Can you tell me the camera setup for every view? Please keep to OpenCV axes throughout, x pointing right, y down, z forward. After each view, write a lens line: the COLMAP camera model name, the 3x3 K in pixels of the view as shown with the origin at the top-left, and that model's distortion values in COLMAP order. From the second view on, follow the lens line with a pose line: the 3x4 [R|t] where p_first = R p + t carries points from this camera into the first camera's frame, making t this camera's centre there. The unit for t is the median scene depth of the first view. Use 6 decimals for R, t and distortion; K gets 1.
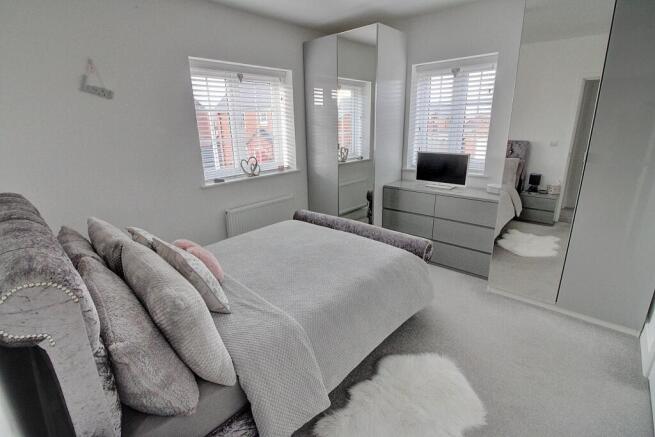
lens RADIAL K [[305.8, 0, 324.5], [0, 305.8, 215.9], [0, 0, 1]] dist [0.002683, -0.011241]
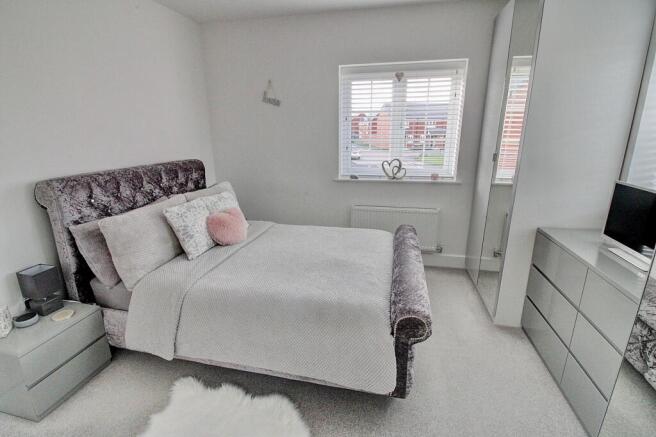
lens RADIAL K [[306.3, 0, 325.0], [0, 306.3, 215.9], [0, 0, 1]] dist [0.002683, -0.011241]
pose [[0.503638, 0.265437, -0.822127, 0.511103], [-0.250200, 0.955661, 0.155277, -0.122336], [0.826891, 0.127493, 0.547720, 0.329173]]
